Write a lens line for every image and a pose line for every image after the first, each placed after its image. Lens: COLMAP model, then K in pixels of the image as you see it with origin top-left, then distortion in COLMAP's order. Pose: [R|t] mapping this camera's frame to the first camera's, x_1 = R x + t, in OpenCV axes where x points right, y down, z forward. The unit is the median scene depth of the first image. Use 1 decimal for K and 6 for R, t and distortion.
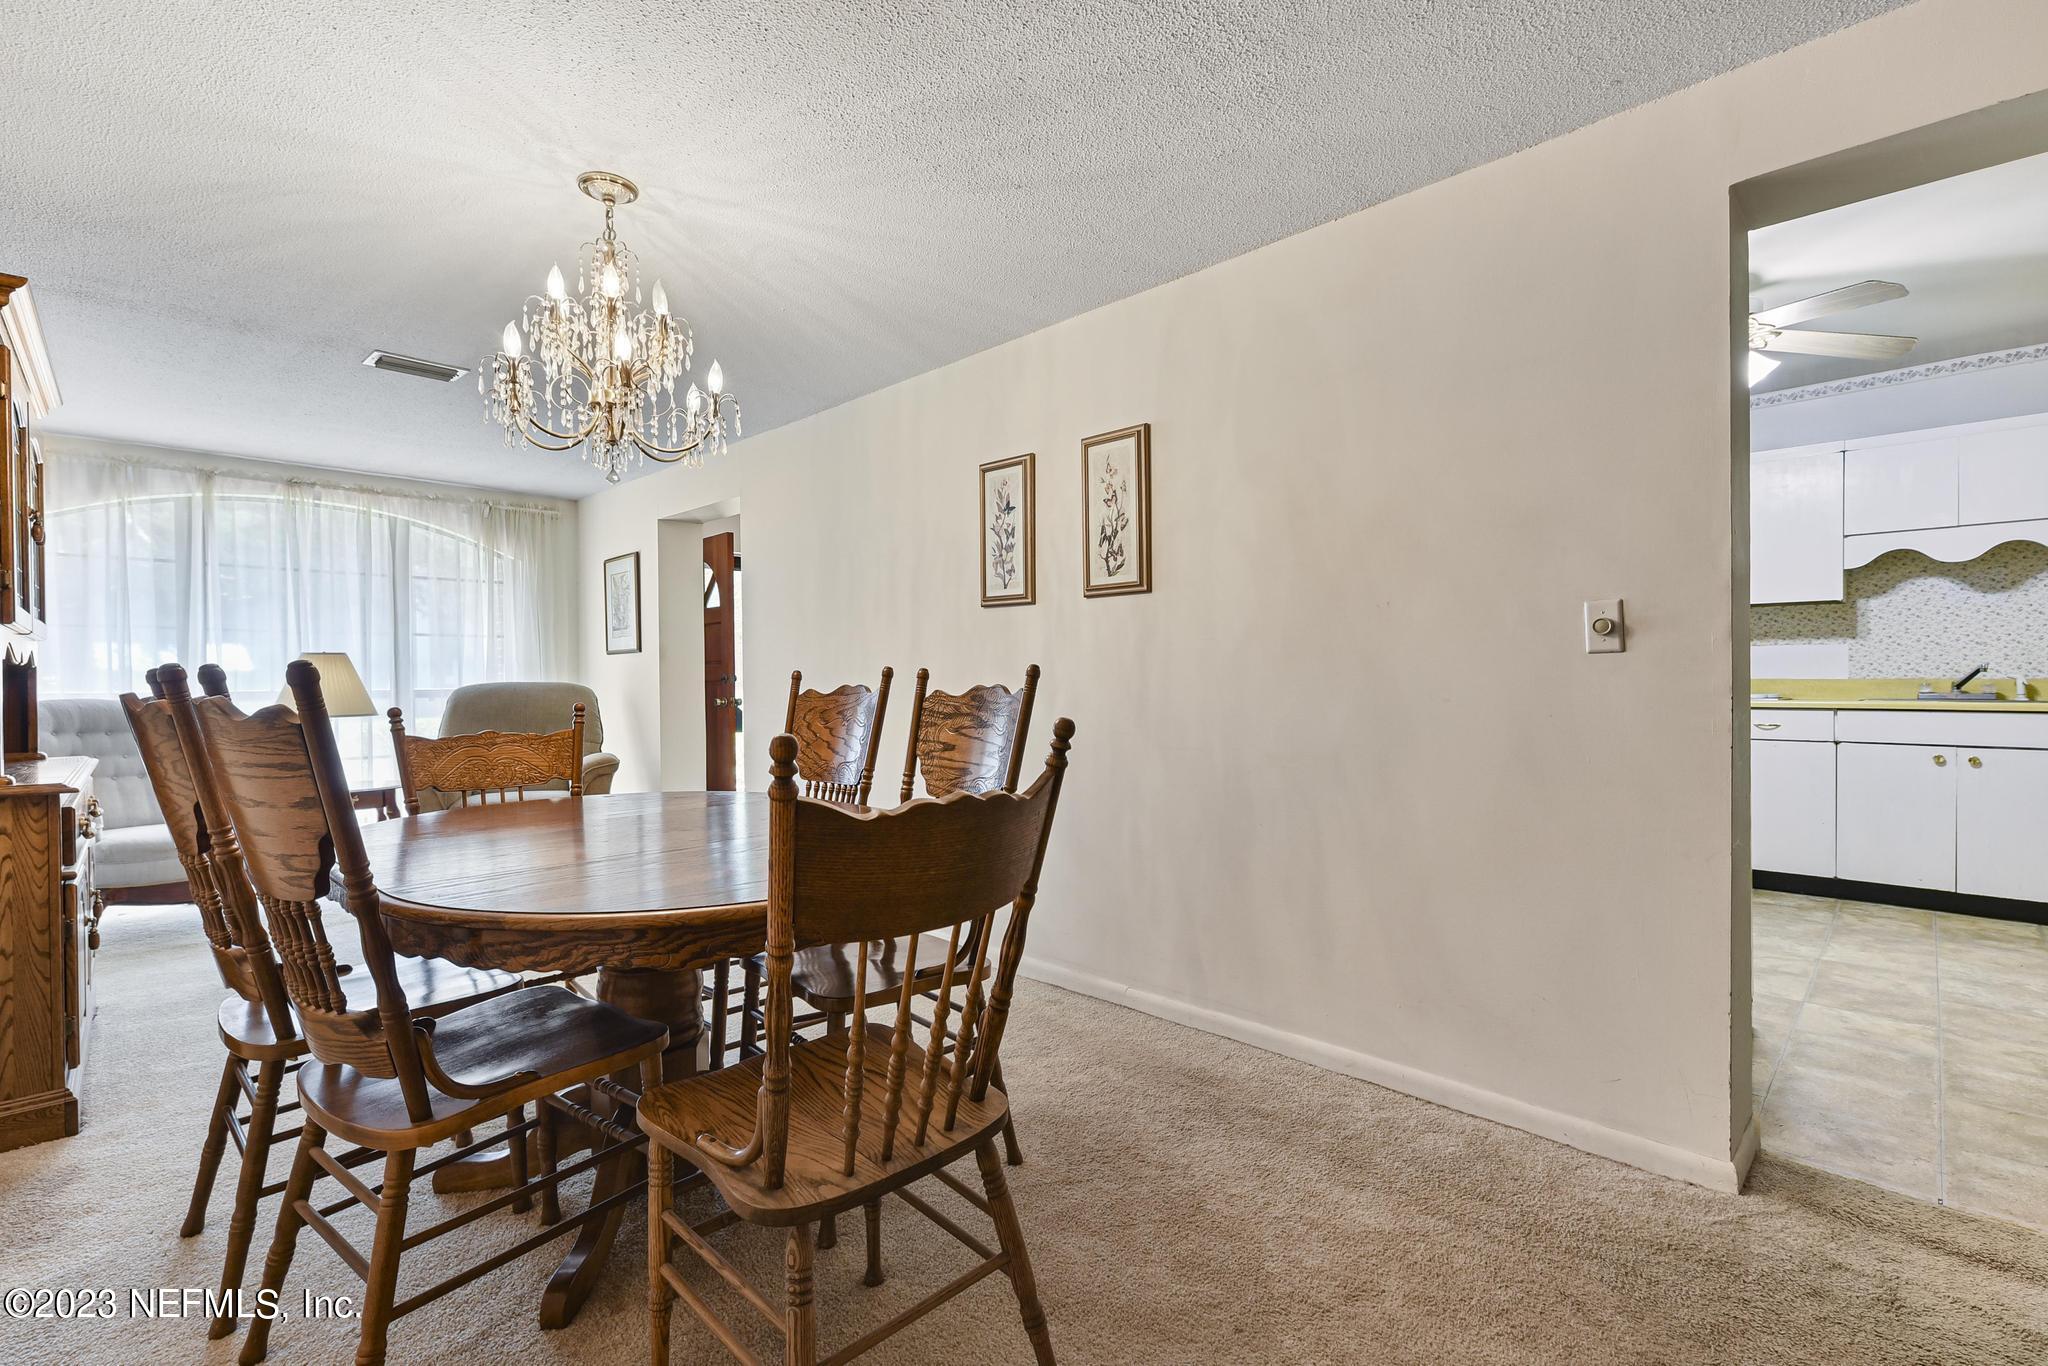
lens RADIAL K [[918.2, 0, 1024.0], [0, 918.2, 683.0], [0, 0, 1]] dist [-0.000349, -0.000048]
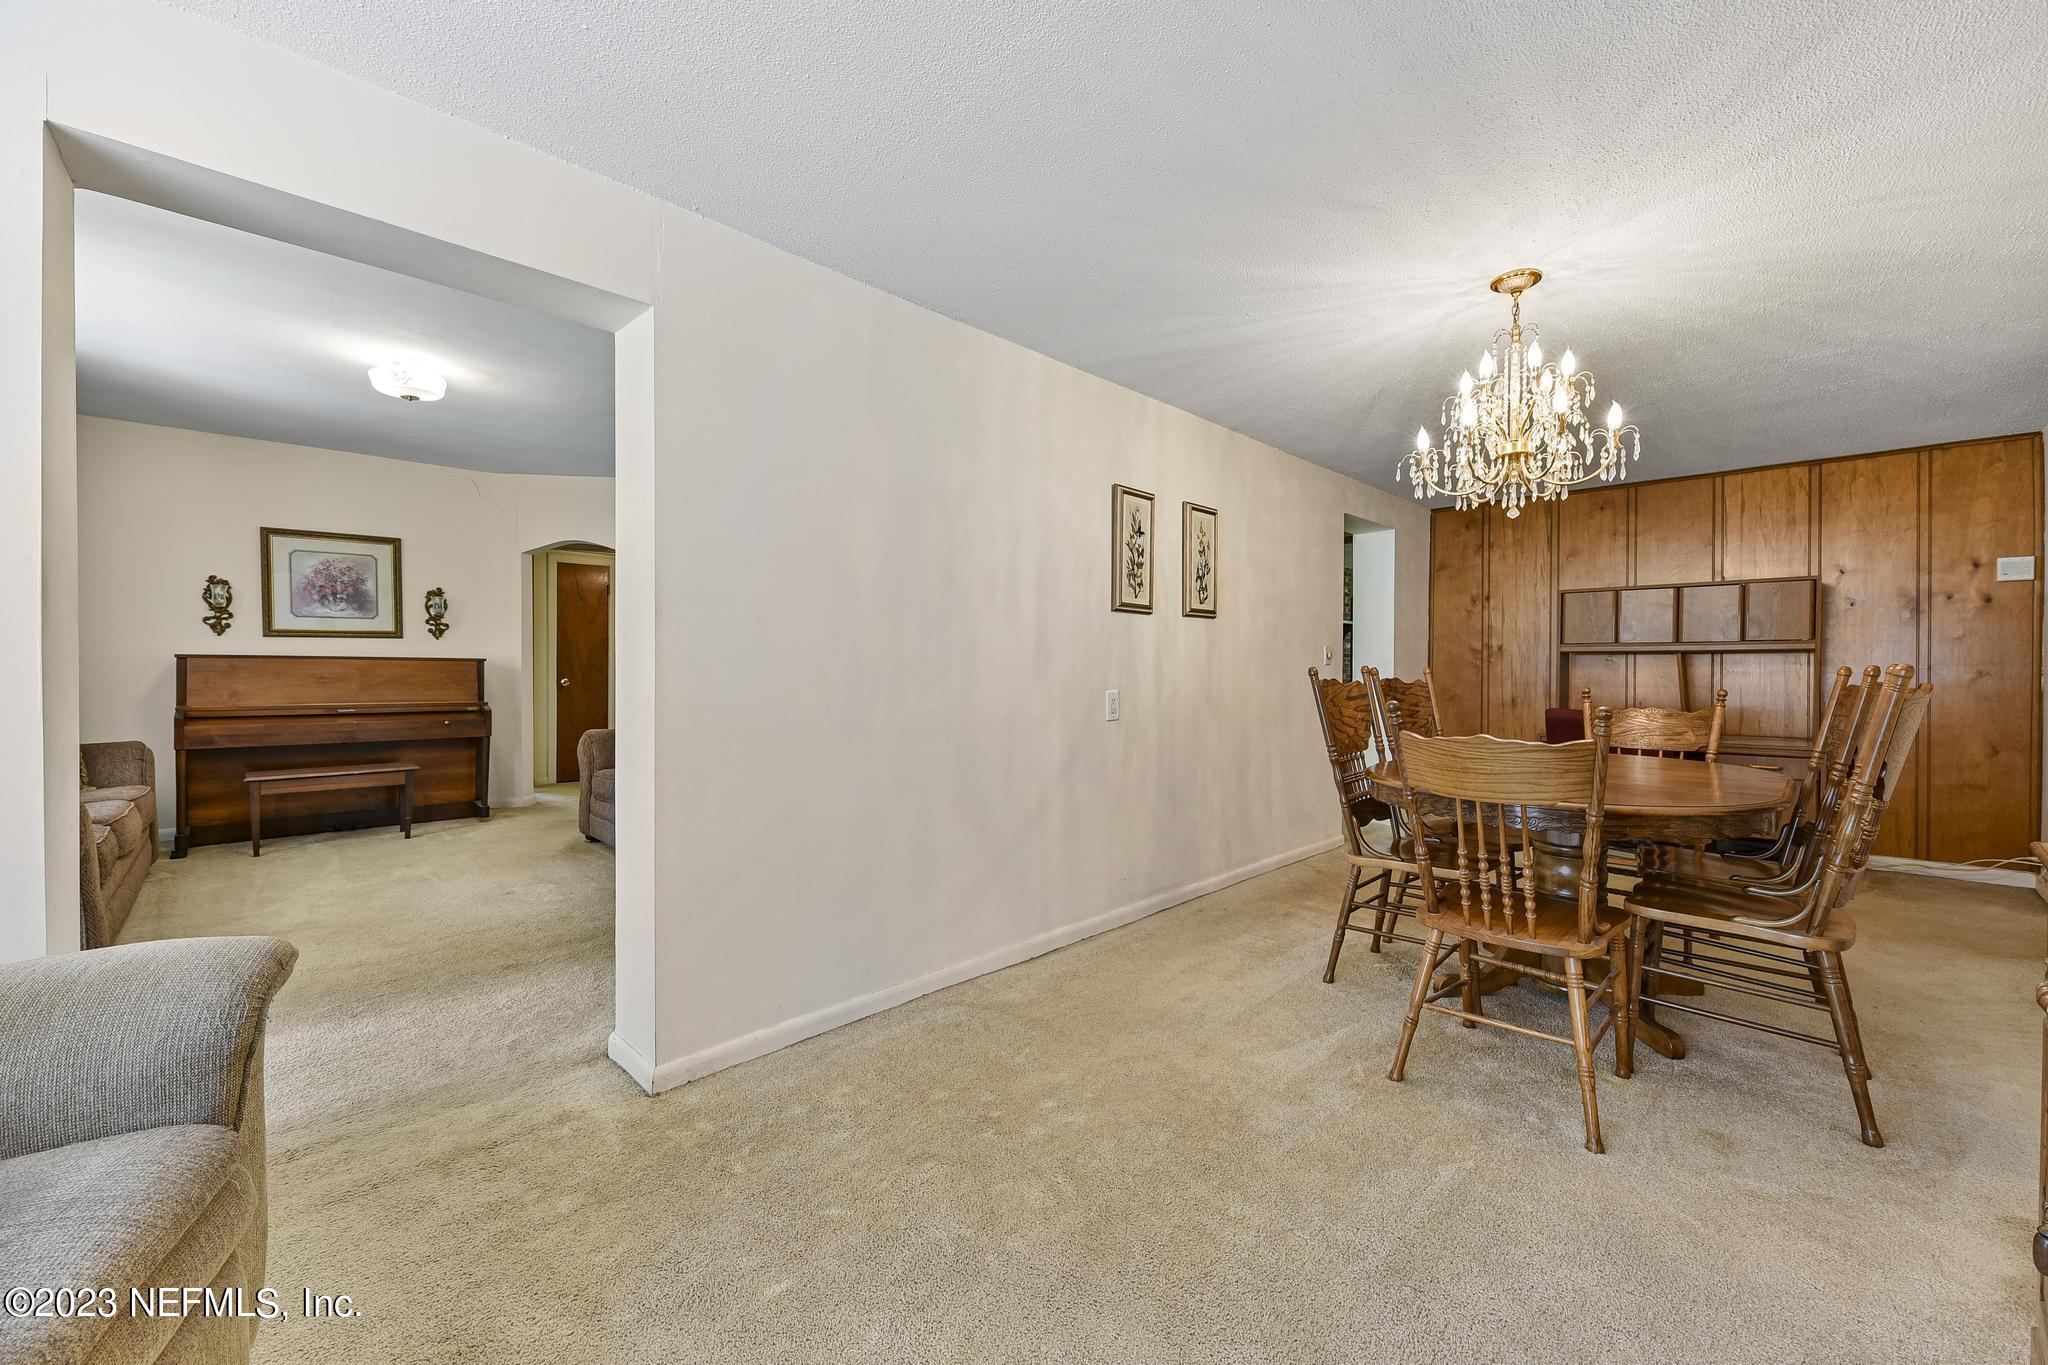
lens RADIAL K [[798.5, 0, 1024.3], [0, 798.5, 664.5], [0, 0, 1]] dist [0.000349, 0.000016]
pose [[0.002654, 0.006083, 0.999978, -1.068708], [-0.000388, 0.999981, -0.006082, -0.011218], [-0.999996, -0.000372, 0.002656, 1.160277]]
